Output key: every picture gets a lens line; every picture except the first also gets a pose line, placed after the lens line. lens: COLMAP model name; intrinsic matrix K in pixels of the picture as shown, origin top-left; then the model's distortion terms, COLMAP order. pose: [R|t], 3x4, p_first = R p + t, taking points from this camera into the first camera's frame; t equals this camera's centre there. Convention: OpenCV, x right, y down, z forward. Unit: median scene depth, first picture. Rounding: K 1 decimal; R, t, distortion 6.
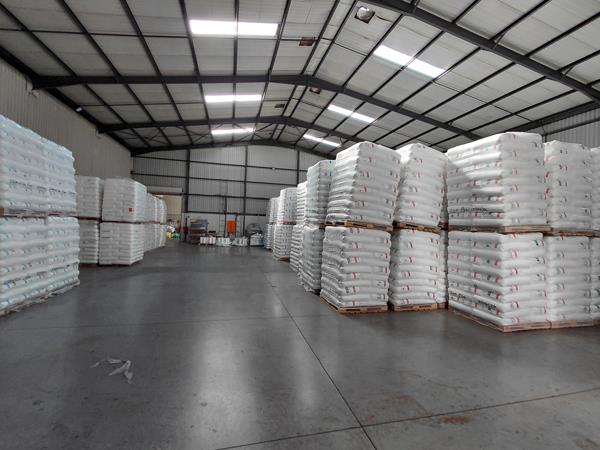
lens RADIAL K [[281.0, 0, 298.9], [0, 281.0, 224.8], [0, 0, 1]] dist [-0.011375, 0.007960]
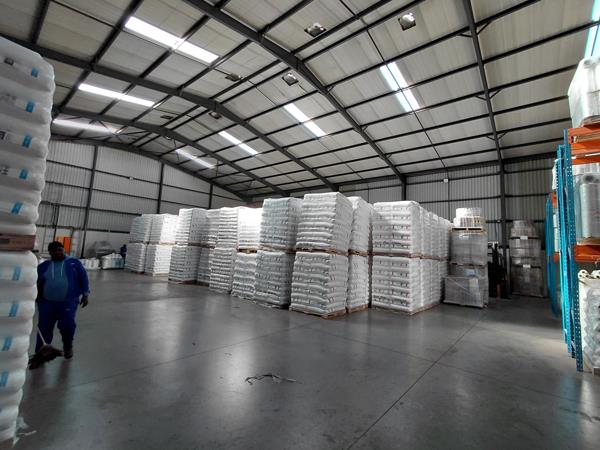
lens RADIAL K [[281.0, 0, 306.4], [0, 281.0, 225.8], [0, 0, 1]] dist [-0.011375, 0.007960]
pose [[0.804686, 0.060568, 0.590603, -0.634401], [-0.022904, 0.997209, -0.071061, -0.022294], [-0.593259, 0.043654, 0.803827, -0.026370]]
